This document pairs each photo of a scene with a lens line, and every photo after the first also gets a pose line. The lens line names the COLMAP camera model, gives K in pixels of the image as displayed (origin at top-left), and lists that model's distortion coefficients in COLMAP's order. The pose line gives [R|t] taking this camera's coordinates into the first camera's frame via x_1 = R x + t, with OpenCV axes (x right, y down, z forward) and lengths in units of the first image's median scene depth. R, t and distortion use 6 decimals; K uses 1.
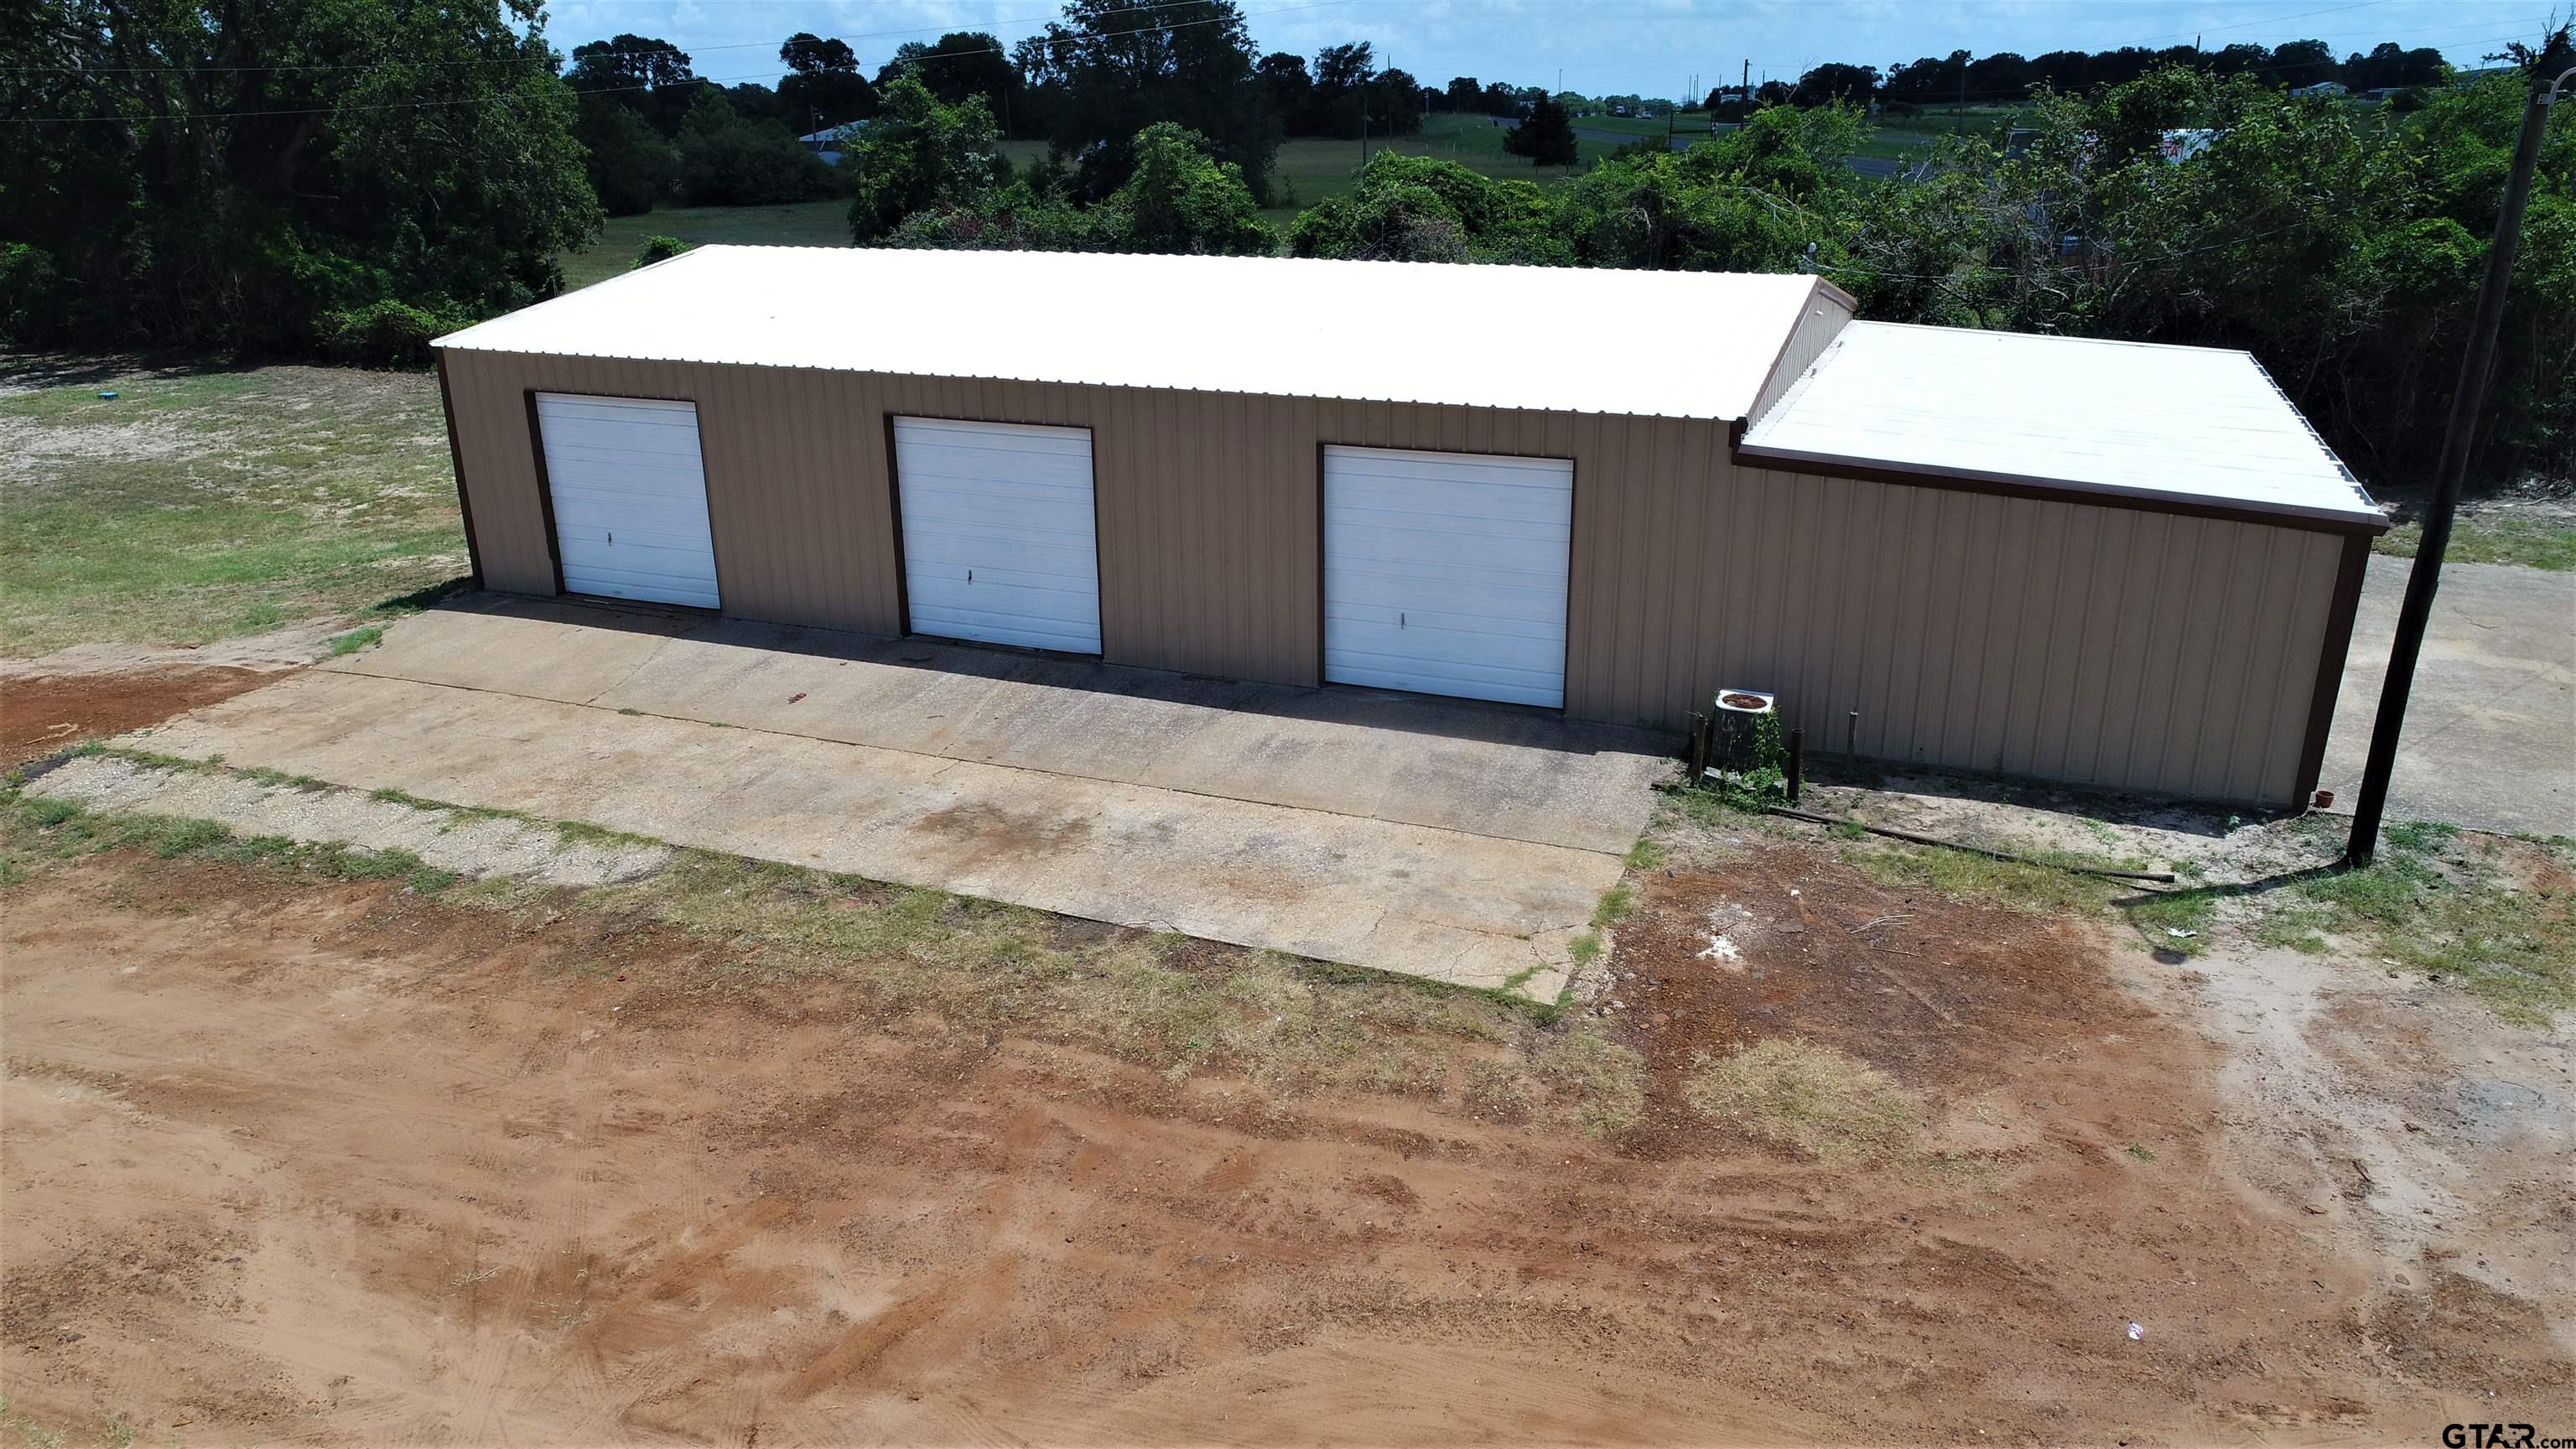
lens RADIAL K [[1722.1, 0, 1288.0], [0, 1722.1, 724.5], [0, 0, 1]] dist [0.003230, 0.000040]
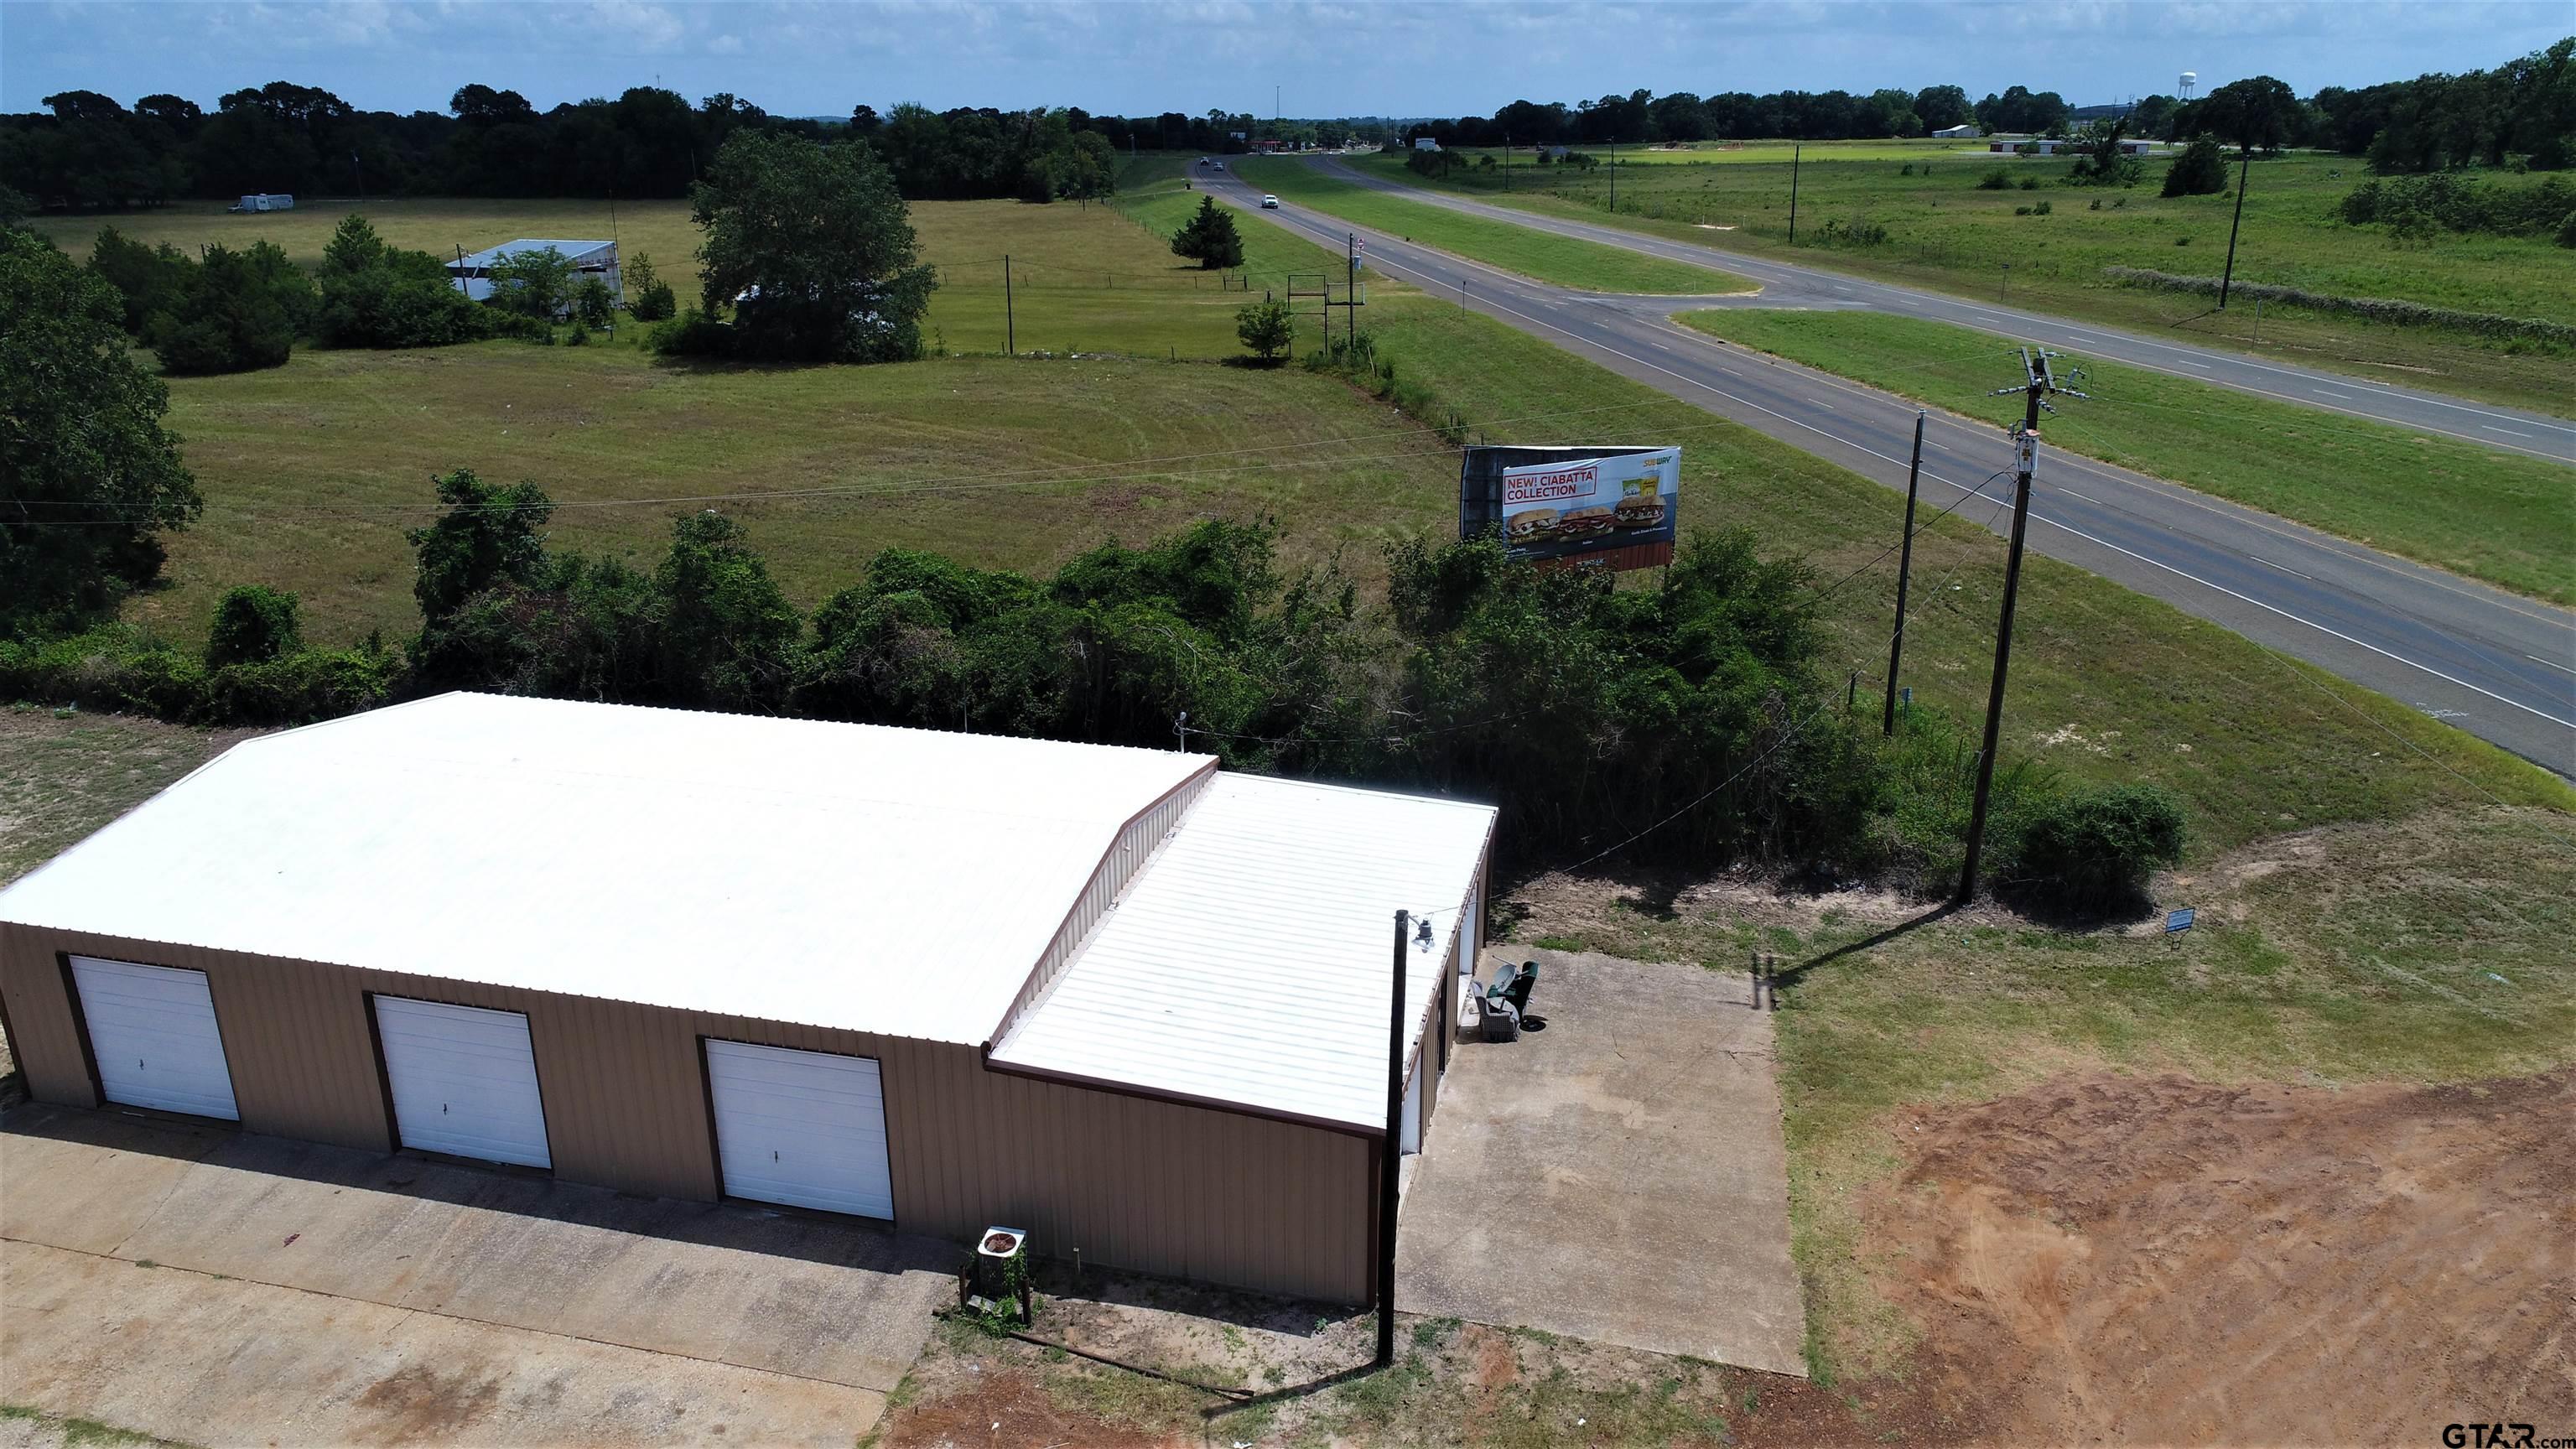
lens RADIAL K [[1722.1, 0, 1288.0], [0, 1722.1, 724.5], [0, 0, 1]] dist [0.003230, 0.000040]
pose [[0.988773, -0.042579, 0.143229, 0.305248], [0.043124, 0.999069, -0.000699, -0.408055], [-0.143066, 0.006868, 0.989689, -0.394381]]
